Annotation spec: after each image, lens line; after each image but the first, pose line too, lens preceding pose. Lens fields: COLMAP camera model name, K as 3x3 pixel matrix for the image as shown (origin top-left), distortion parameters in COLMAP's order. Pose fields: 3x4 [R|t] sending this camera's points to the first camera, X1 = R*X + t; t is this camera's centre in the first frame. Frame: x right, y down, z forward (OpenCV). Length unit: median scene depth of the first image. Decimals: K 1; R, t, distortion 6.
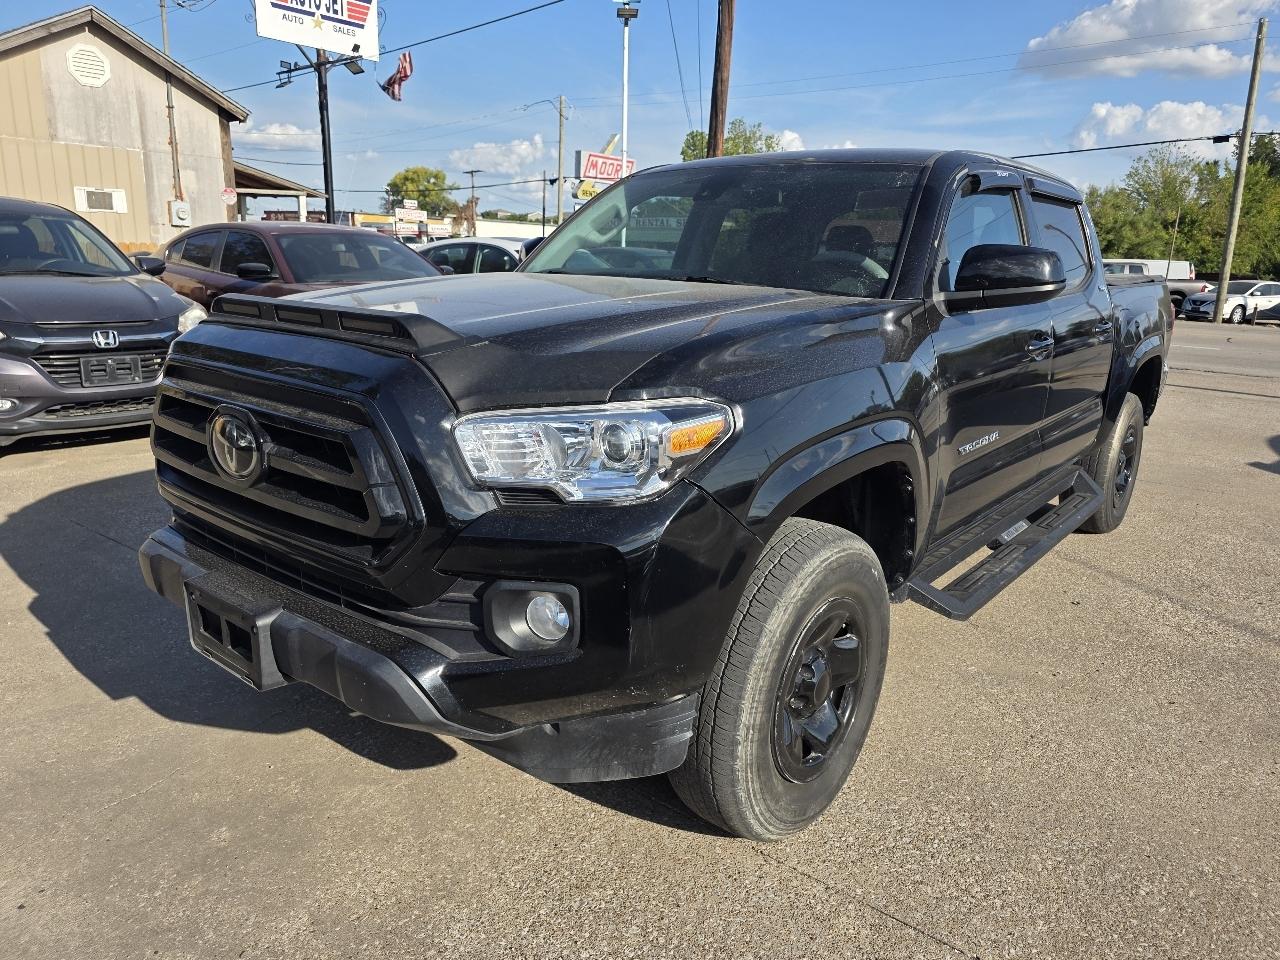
lens RADIAL K [[864.6, 0, 668.1], [0, 864.6, 486.0], [0, 0, 1]] dist [0.043175, -0.041561]
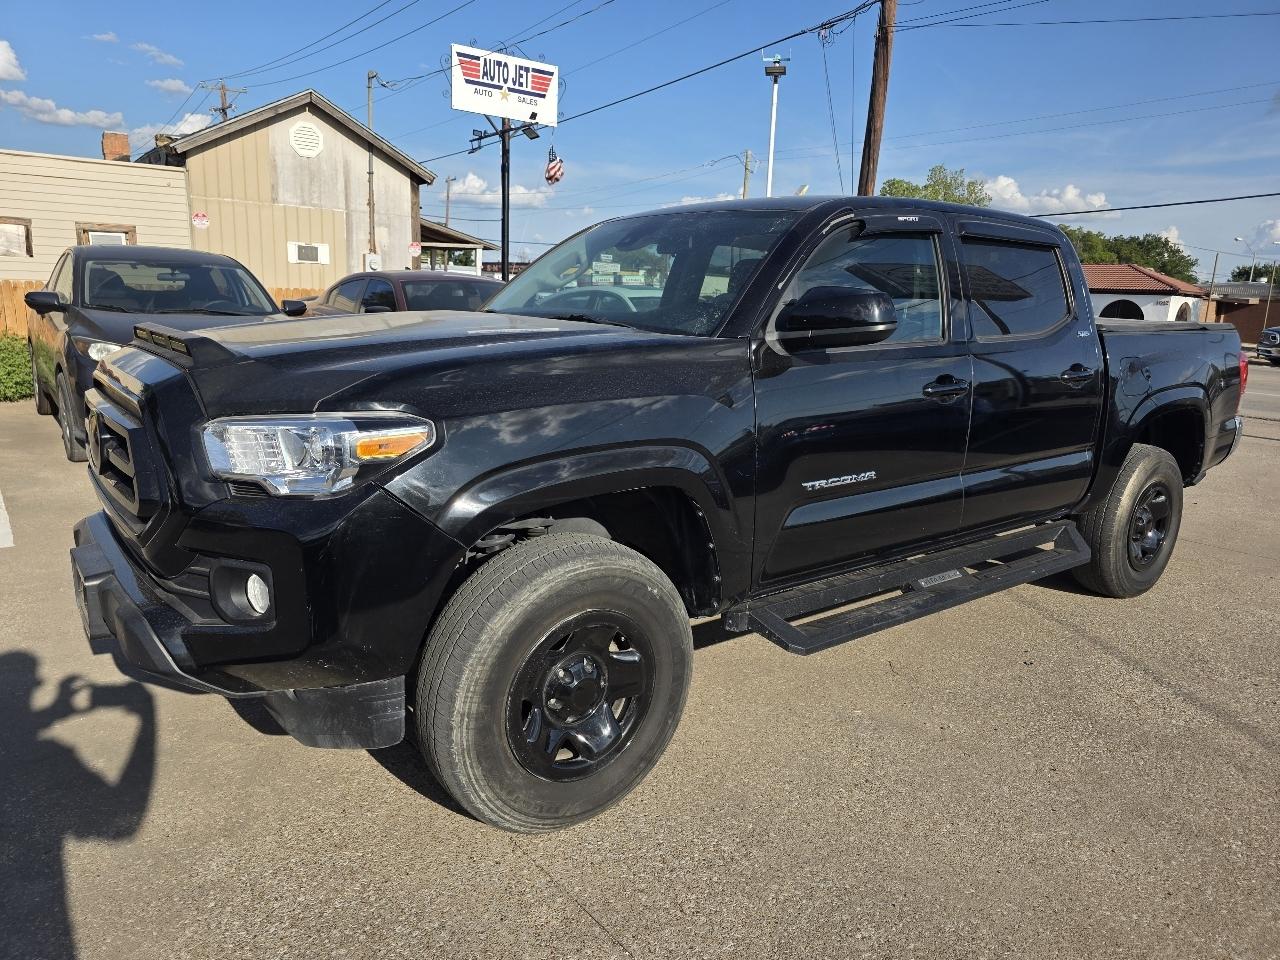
lens RADIAL K [[864.6, 0, 653.6], [0, 864.6, 479.7], [0, 0, 1]] dist [0.043175, -0.041561]
pose [[0.973247, 0.050846, -0.224063, 0.291253], [-0.063982, 0.996608, -0.051758, 0.011833], [0.220671, 0.064709, 0.973199, -0.020073]]
